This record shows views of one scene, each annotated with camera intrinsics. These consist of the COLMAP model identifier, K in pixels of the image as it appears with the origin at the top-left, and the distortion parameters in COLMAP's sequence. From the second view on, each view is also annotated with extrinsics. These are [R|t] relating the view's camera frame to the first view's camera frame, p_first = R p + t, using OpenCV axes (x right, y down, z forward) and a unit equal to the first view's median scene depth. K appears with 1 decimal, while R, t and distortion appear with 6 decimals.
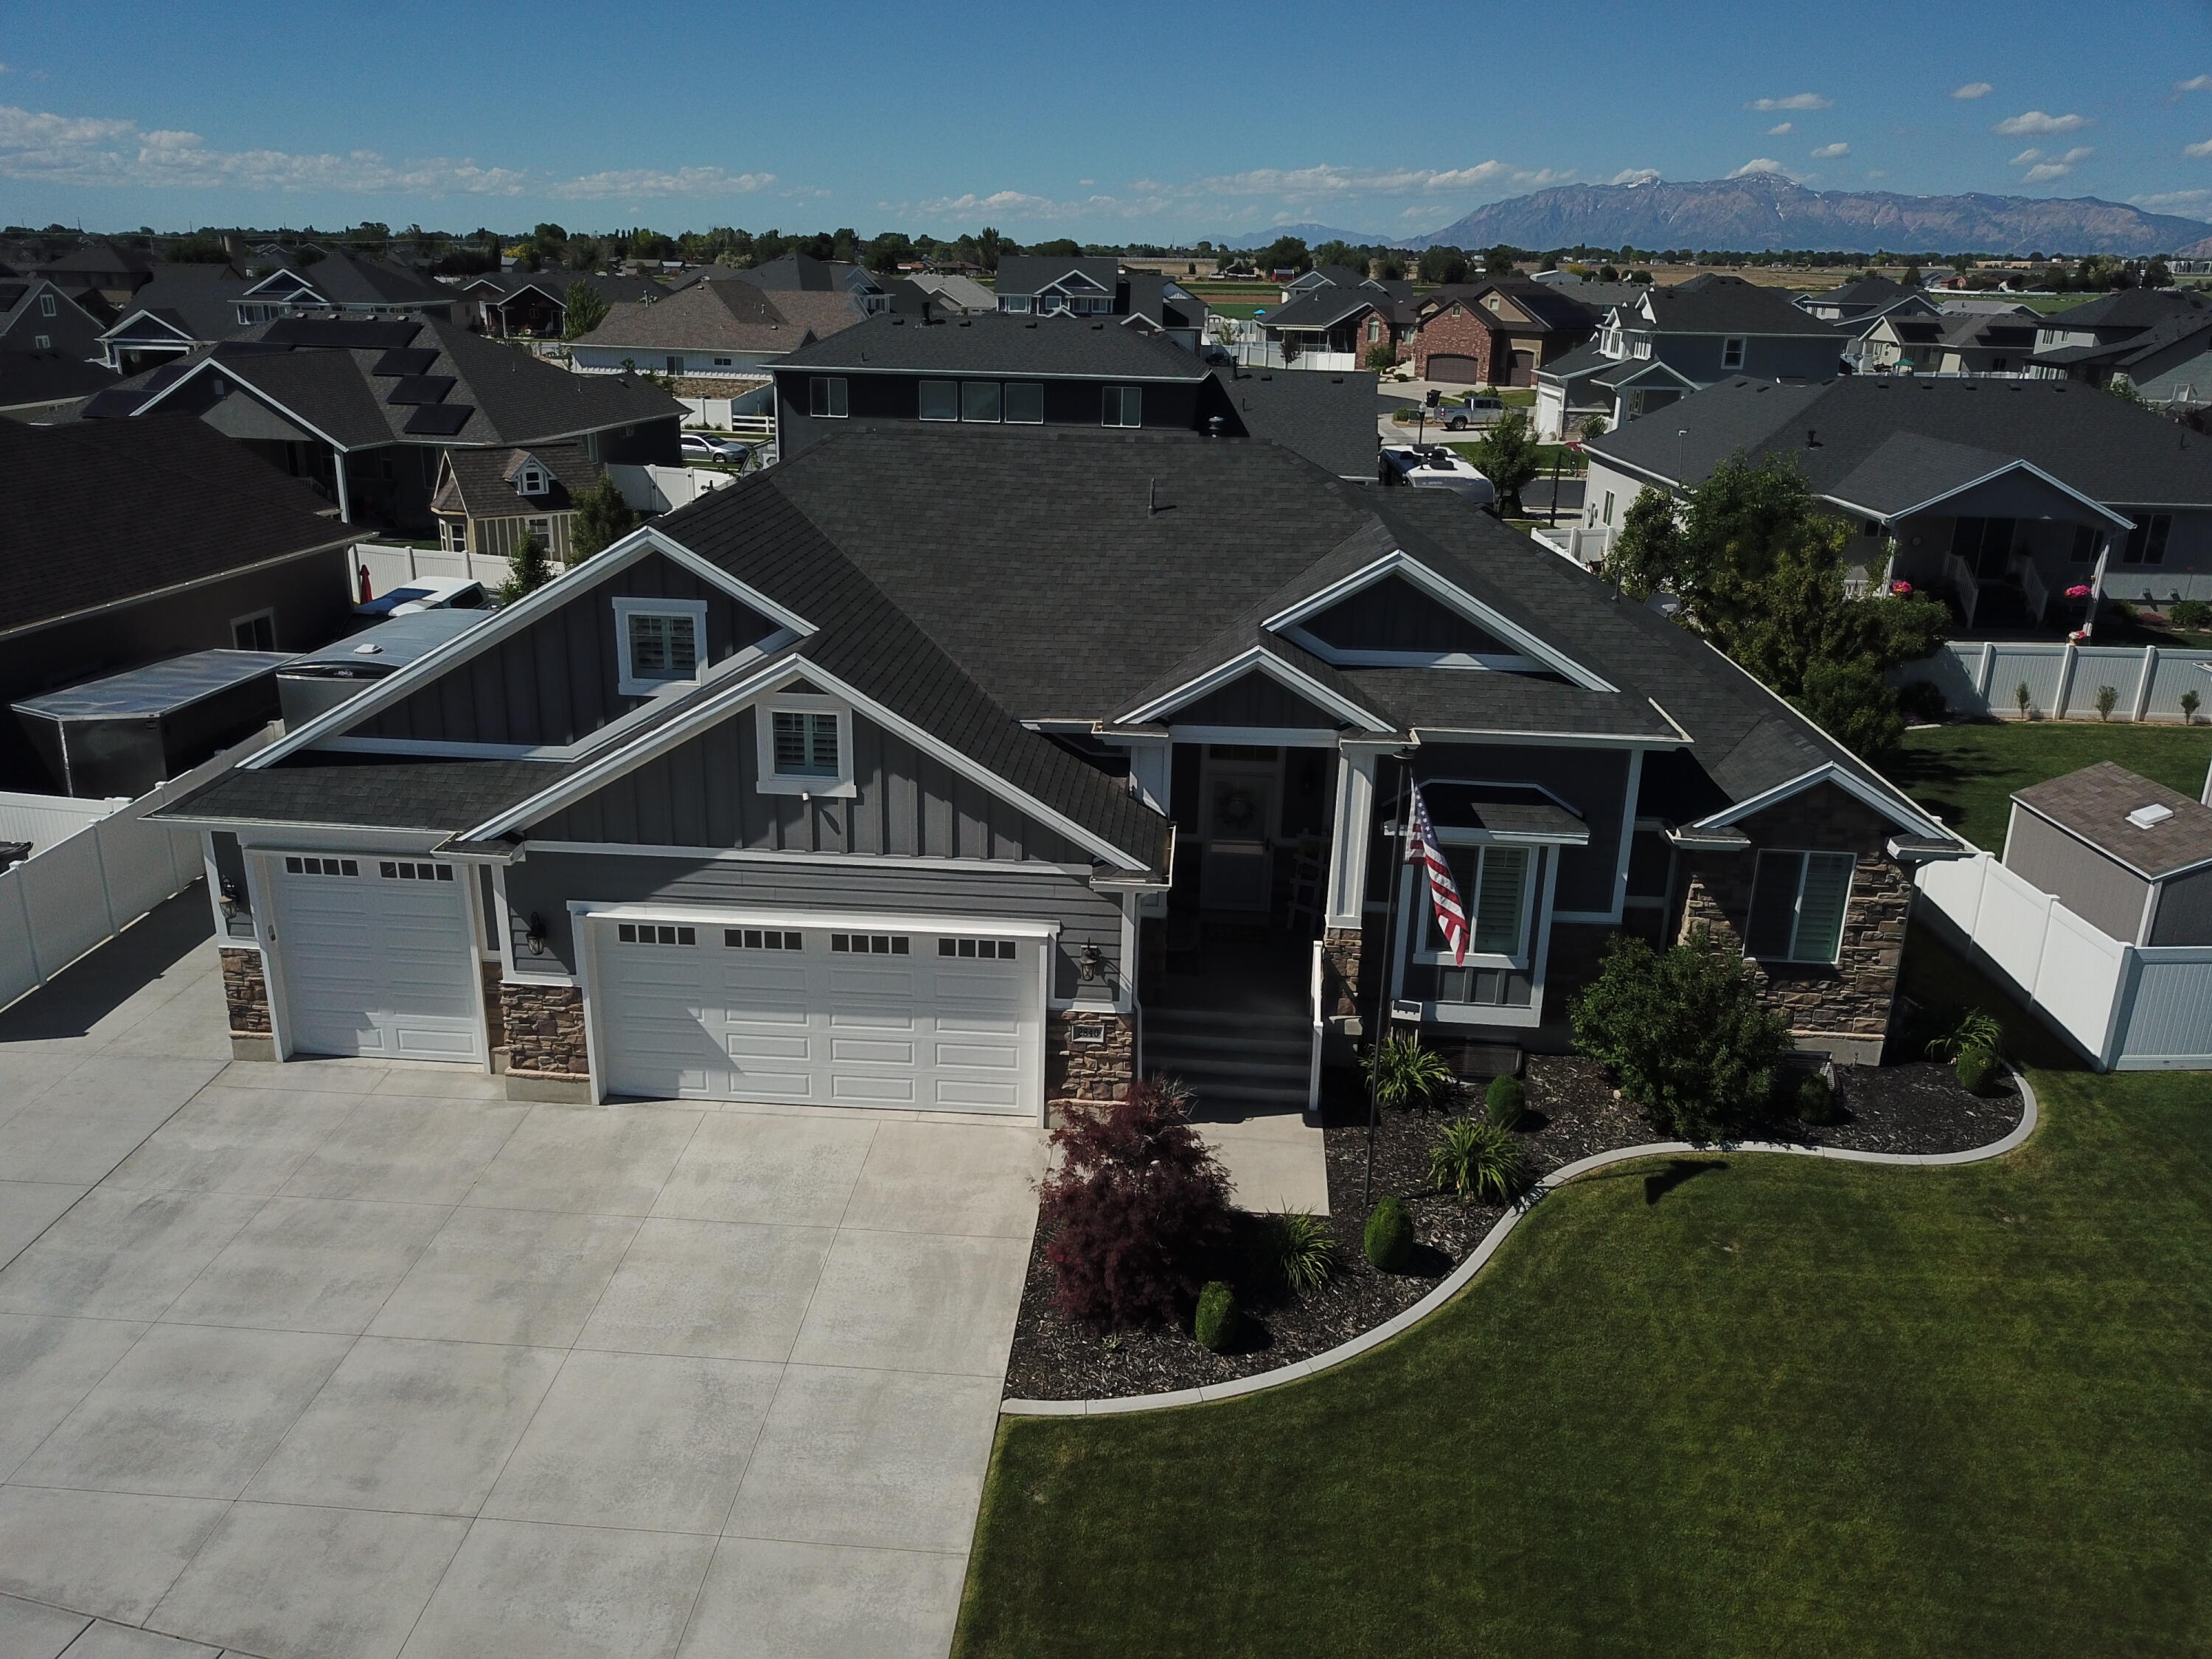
lens RADIAL K [[1711.0, 0, 1080.2], [0, 1711.0, 838.3], [0, 0, 1]] dist [0.002486, 0.002769]
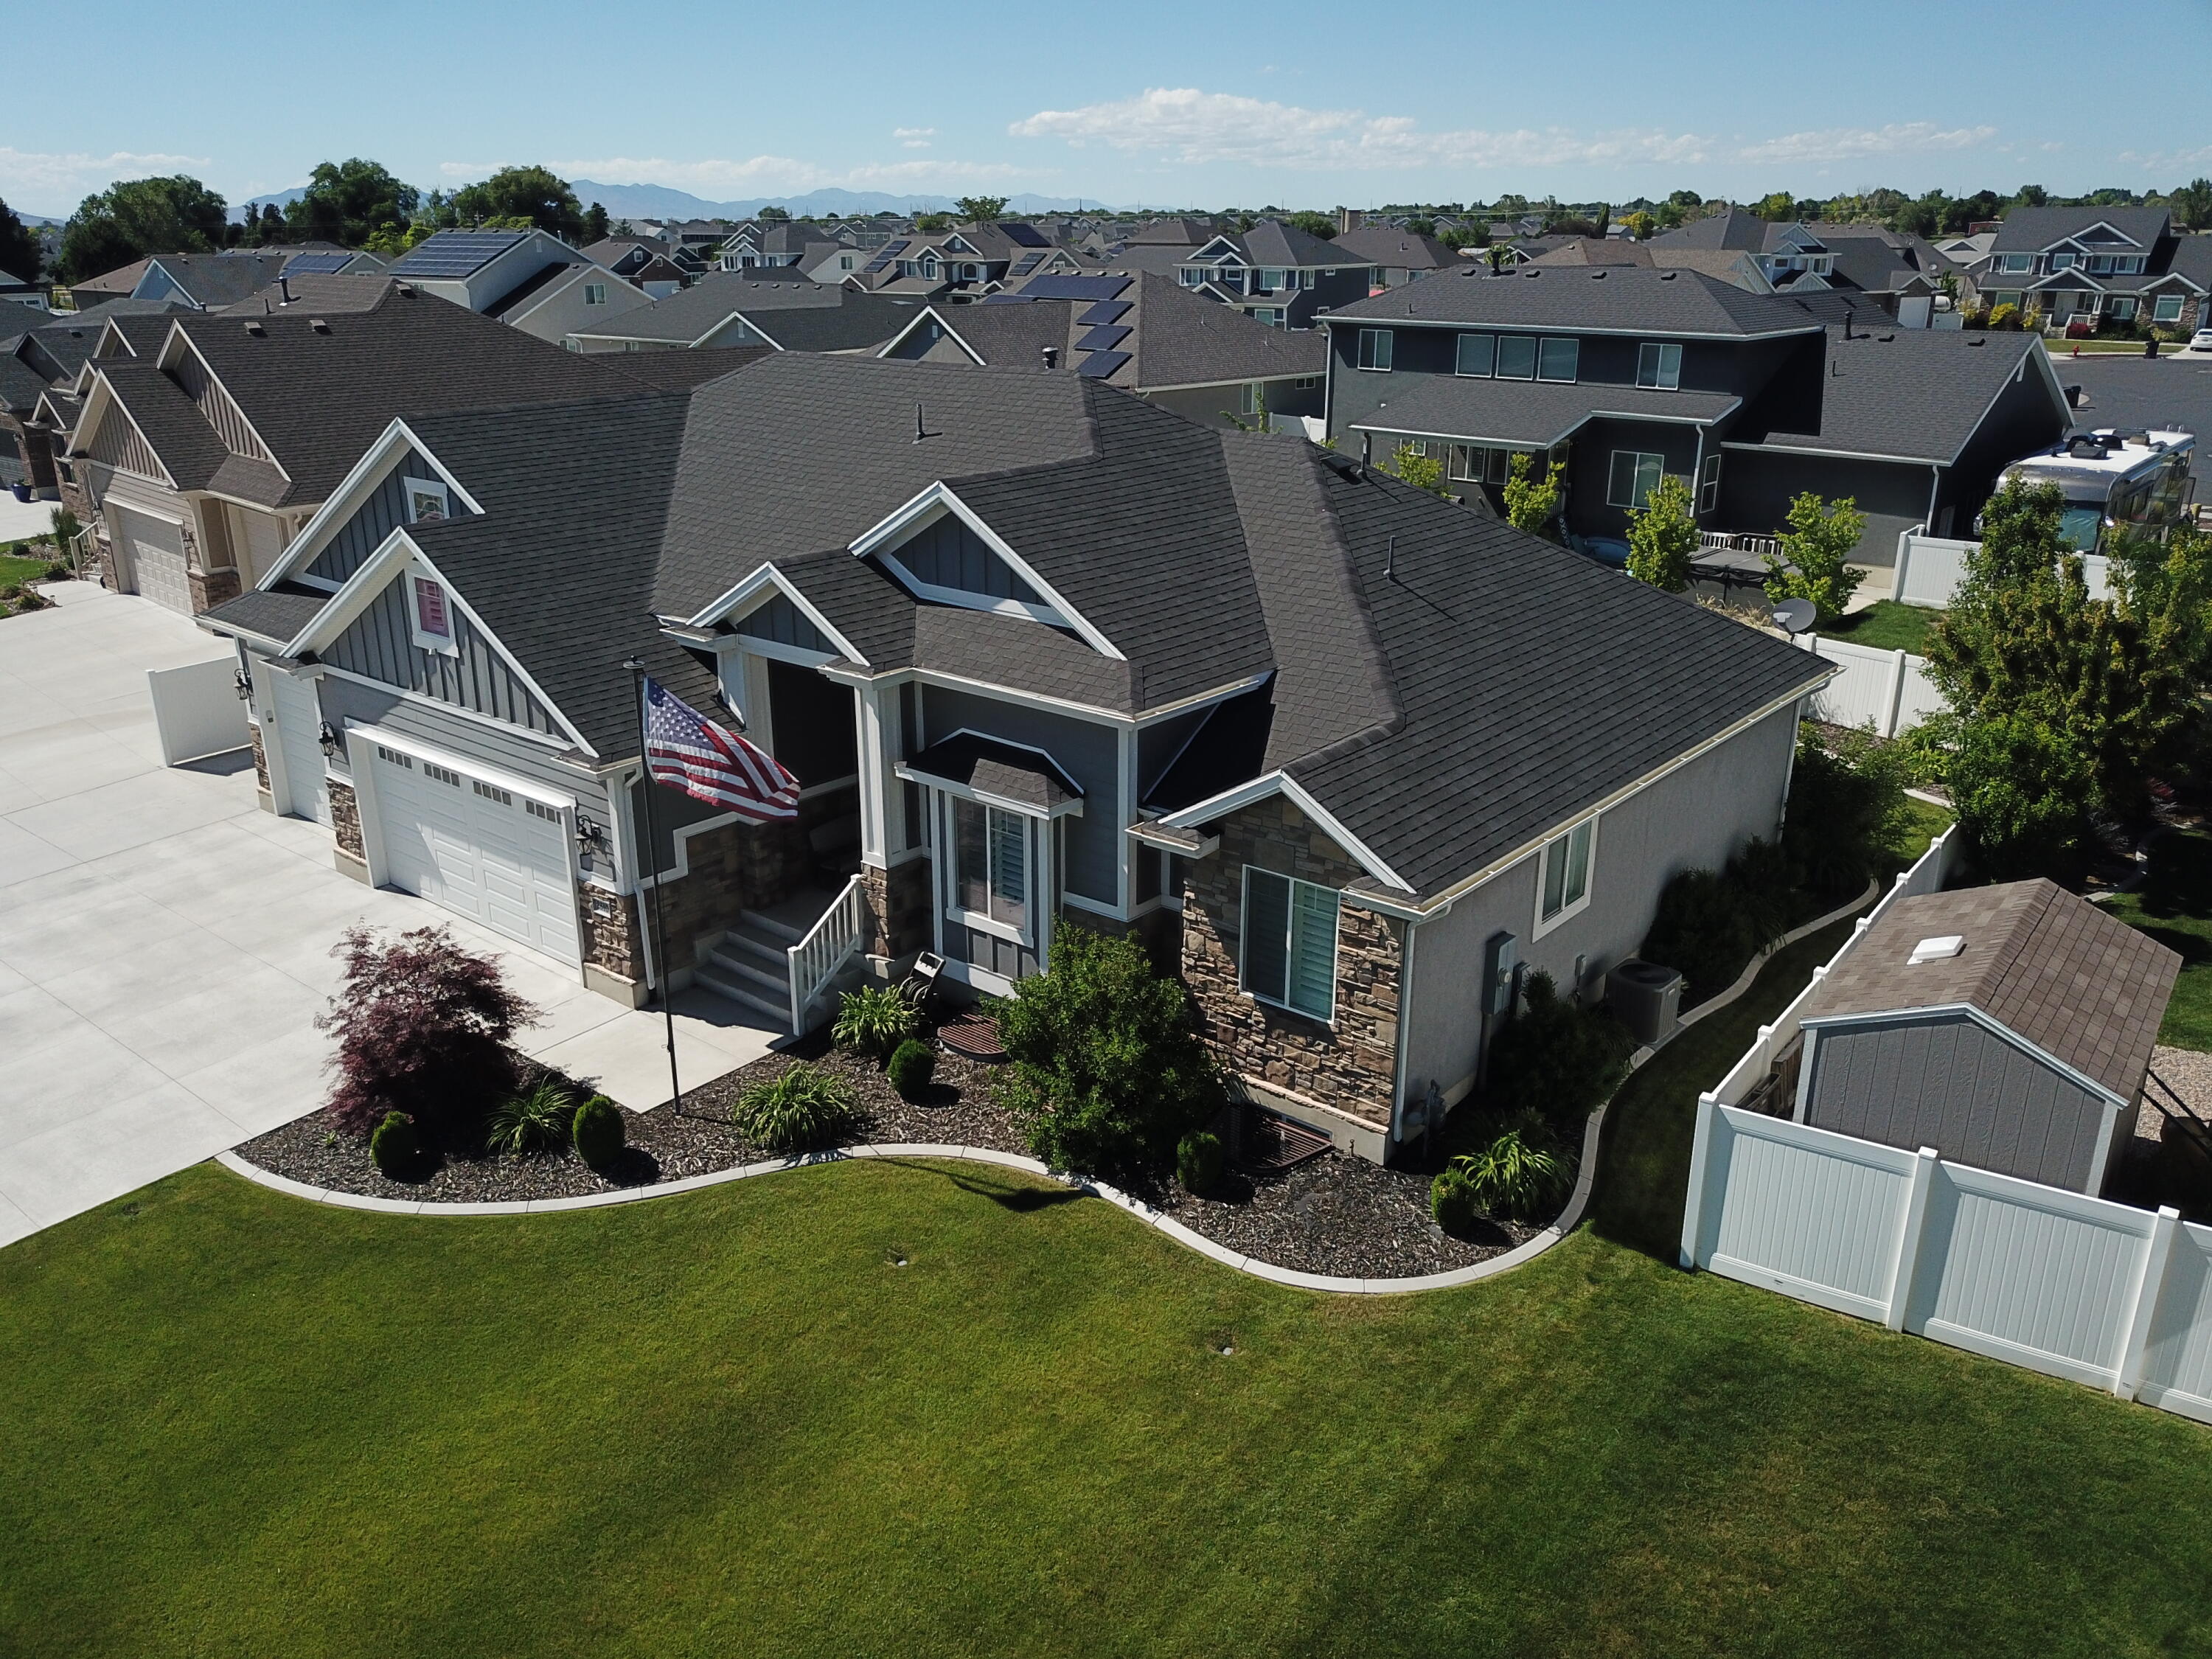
lens RADIAL K [[1711.0, 0, 1080.2], [0, 1711.0, 838.3], [0, 0, 1]] dist [0.002486, 0.002769]
pose [[0.810194, 0.180055, -0.557822, 0.793592], [-0.171239, 0.982843, 0.068532, -0.050015], [0.560591, 0.039997, 0.827126, 0.256162]]
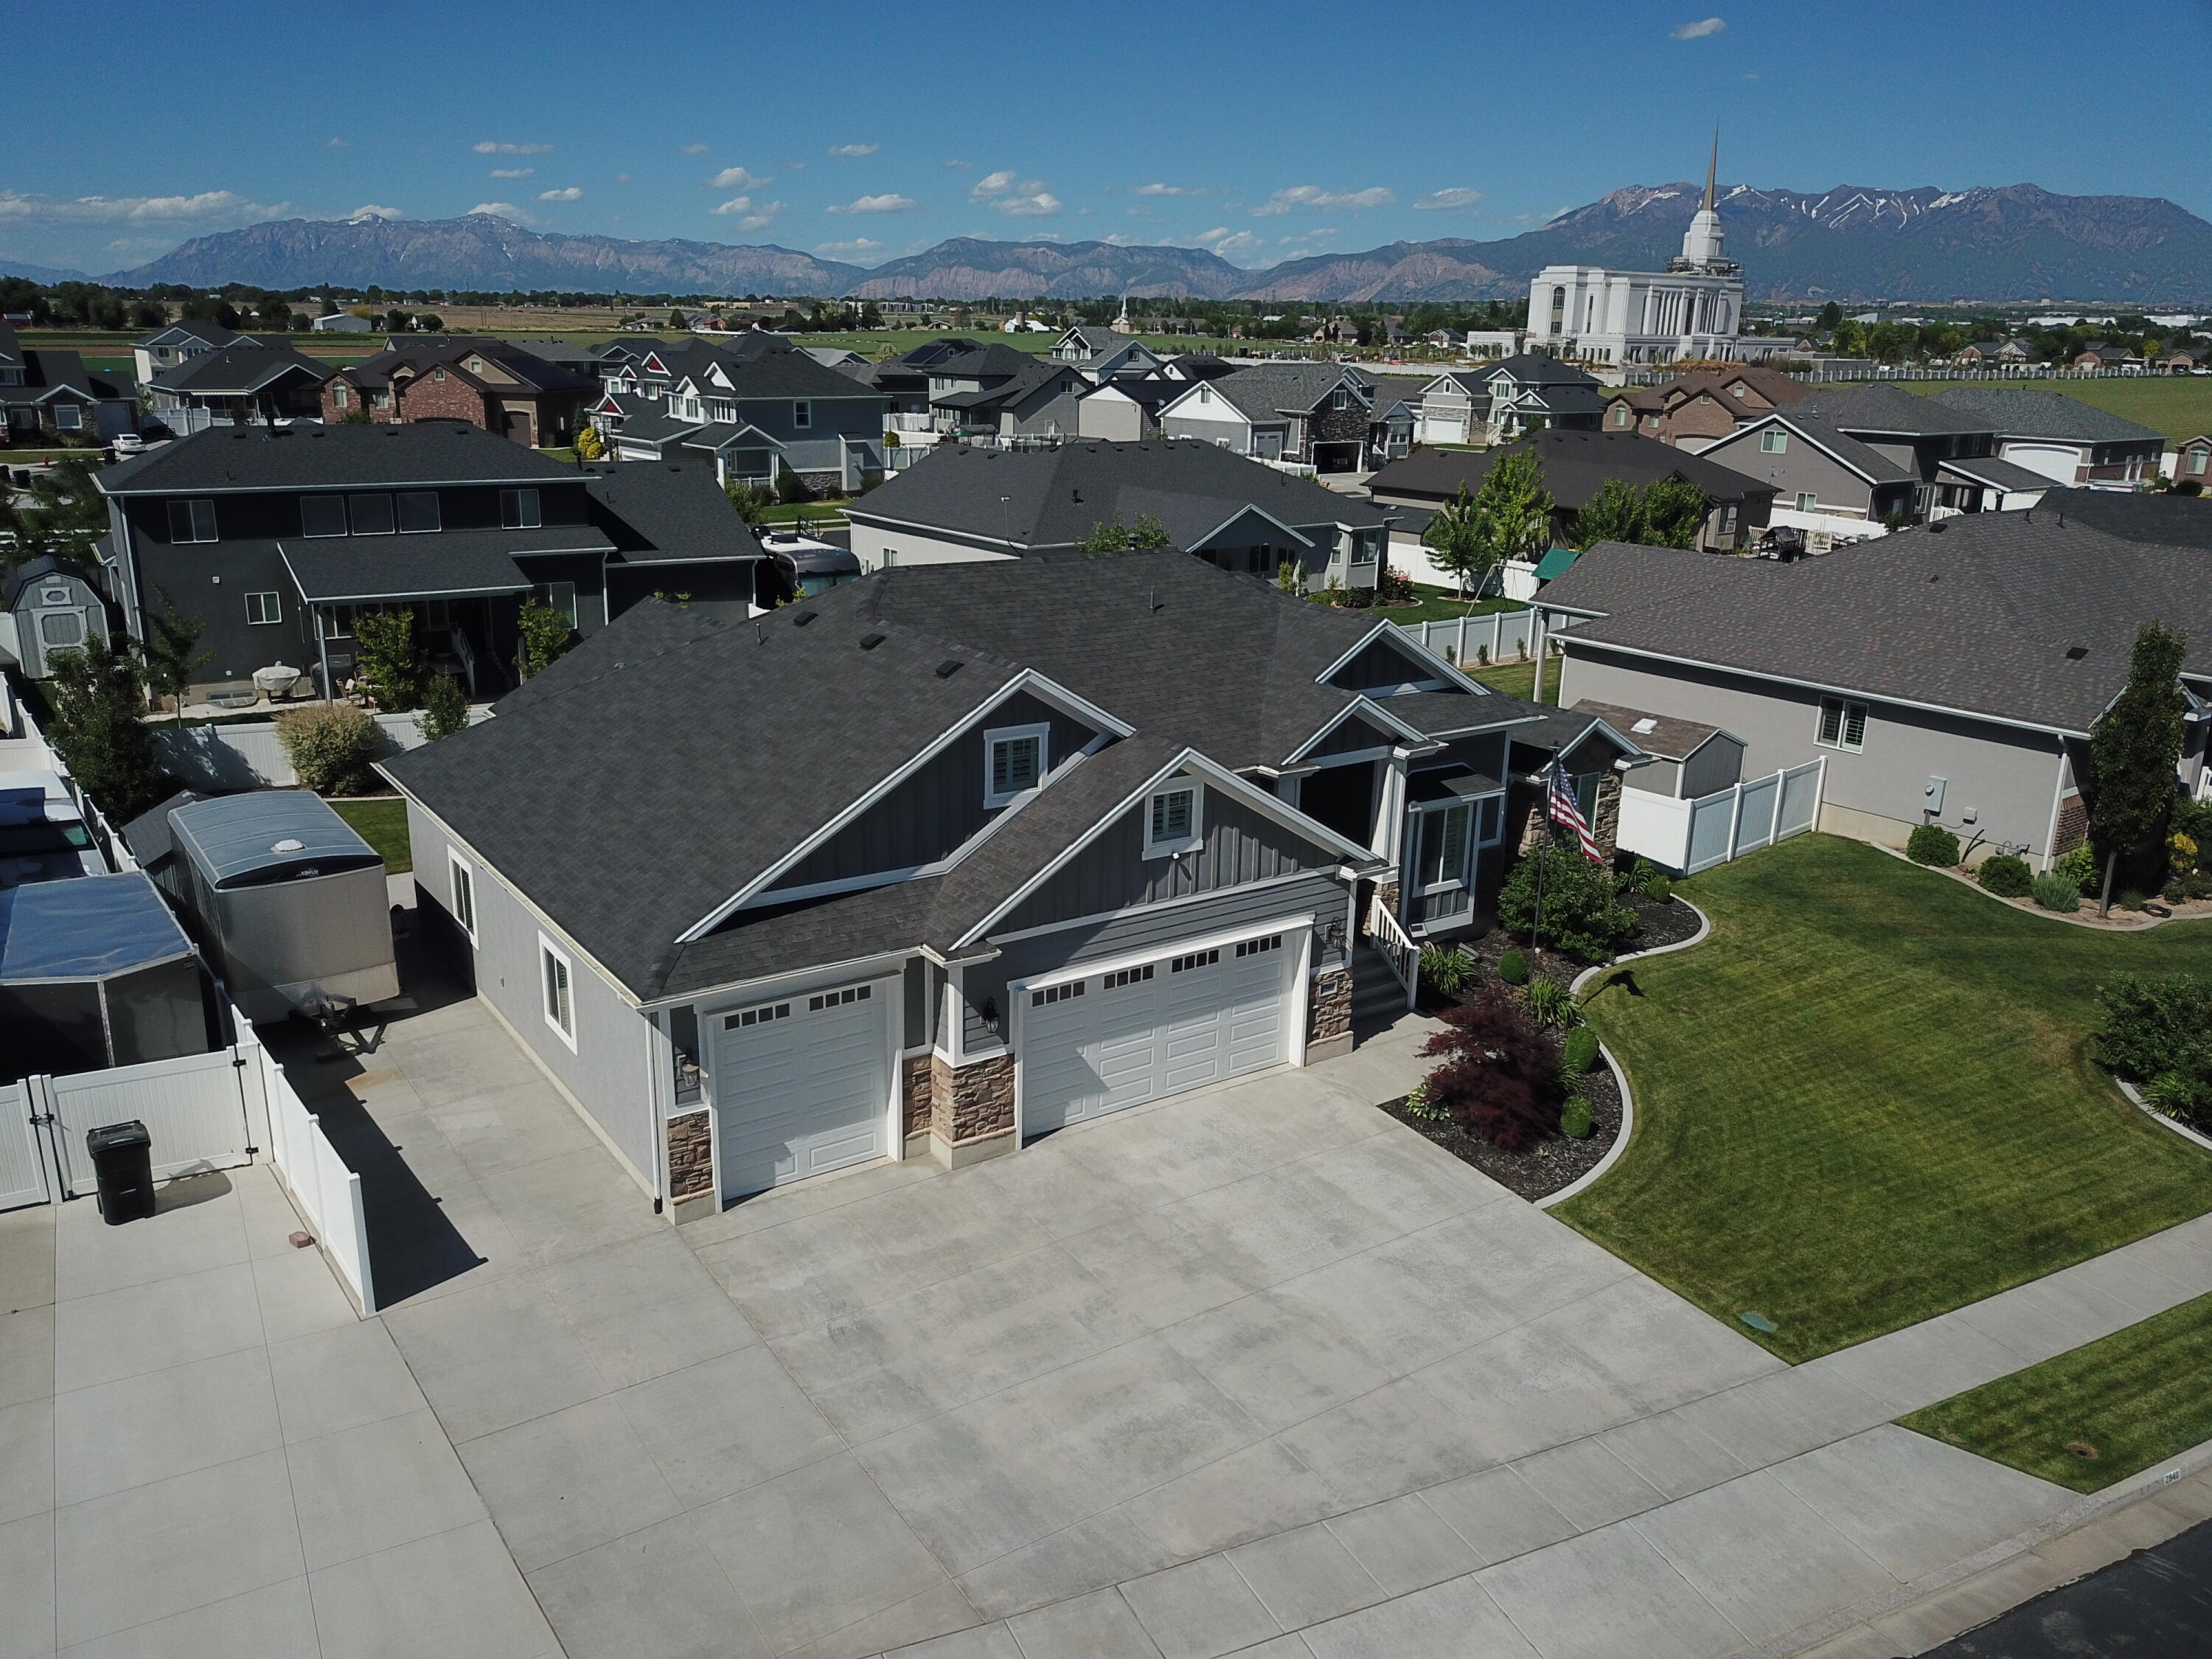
lens RADIAL K [[1711.0, 0, 1080.2], [0, 1711.0, 838.3], [0, 0, 1]] dist [0.002486, 0.002769]
pose [[0.780283, -0.187554, 0.596642, -0.892168], [0.199492, 0.978782, 0.046785, -0.101980], [-0.592757, 0.082520, 0.801143, 0.002212]]
